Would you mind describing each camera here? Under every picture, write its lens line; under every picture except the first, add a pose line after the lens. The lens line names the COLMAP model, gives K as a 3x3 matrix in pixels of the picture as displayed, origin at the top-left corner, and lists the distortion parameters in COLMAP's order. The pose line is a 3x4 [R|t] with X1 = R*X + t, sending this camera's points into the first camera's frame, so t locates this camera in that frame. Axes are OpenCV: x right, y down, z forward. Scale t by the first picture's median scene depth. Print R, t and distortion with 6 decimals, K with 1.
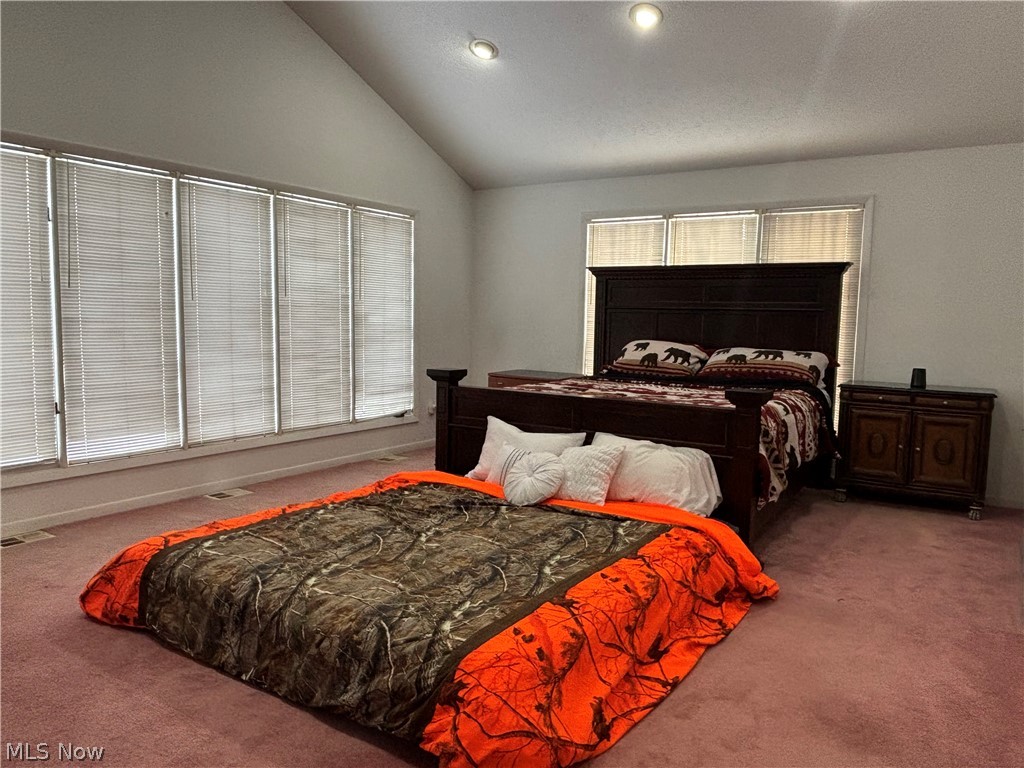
lens RADIAL K [[766.8, 0, 510.0], [0, 766.8, 389.6], [0, 0, 1]] dist [0.030455, -0.011508]
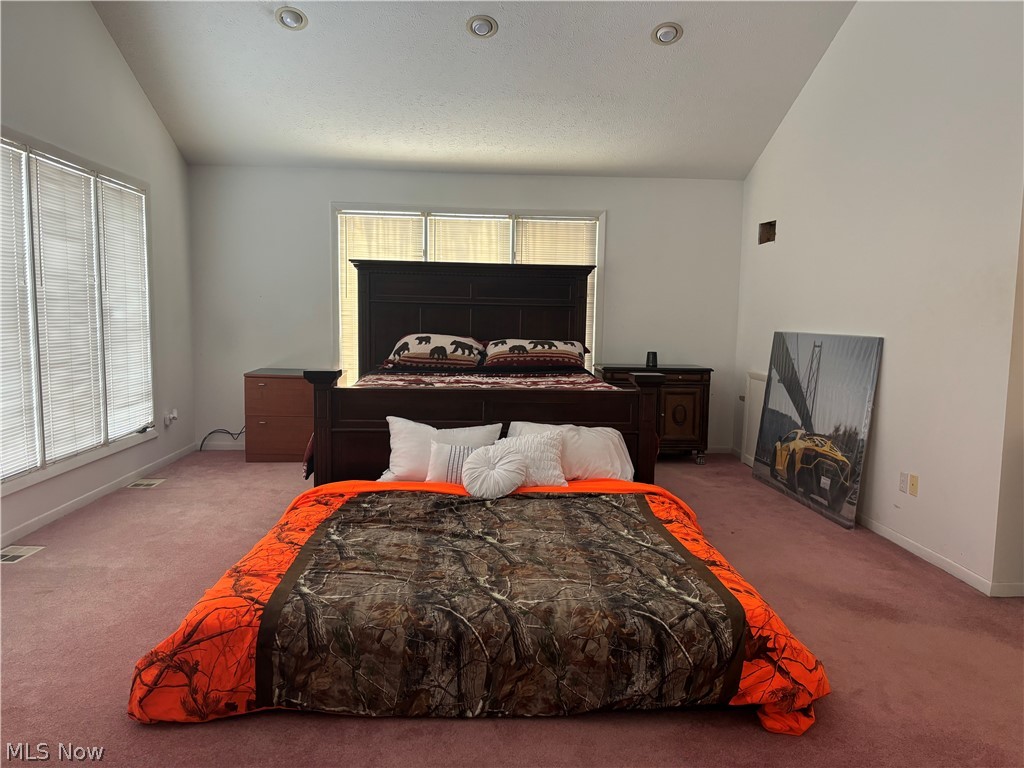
lens RADIAL K [[771.1, 0, 512.4], [0, 771.1, 389.7], [0, 0, 1]] dist [0.065302, -0.078037]
pose [[0.805774, -0.064526, 0.588698, -0.424731], [0.057472, 0.997875, 0.030711, -0.018217], [-0.589428, 0.009088, 0.807770, 0.115968]]
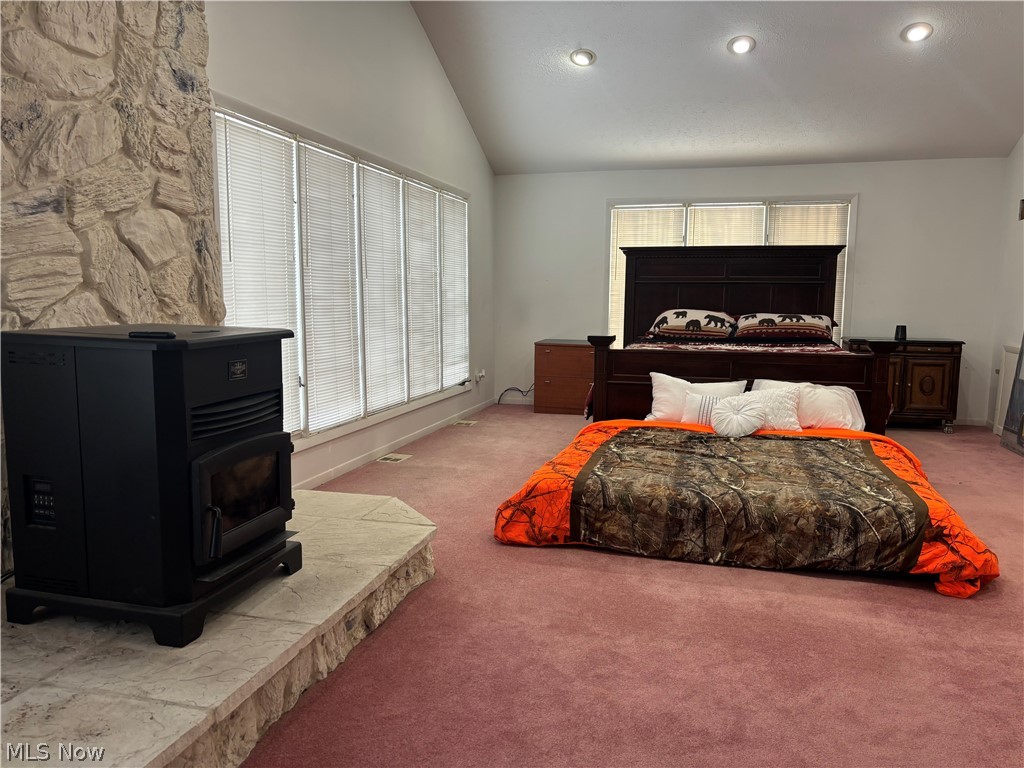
lens RADIAL K [[771.1, 0, 519.4], [0, 771.1, 386.8], [0, 0, 1]] dist [0.065302, -0.078037]
pose [[0.949530, -0.049447, 0.309756, -0.548329], [0.041574, 0.998624, 0.031971, 0.008705], [-0.310910, -0.017480, 0.950279, -0.085407]]
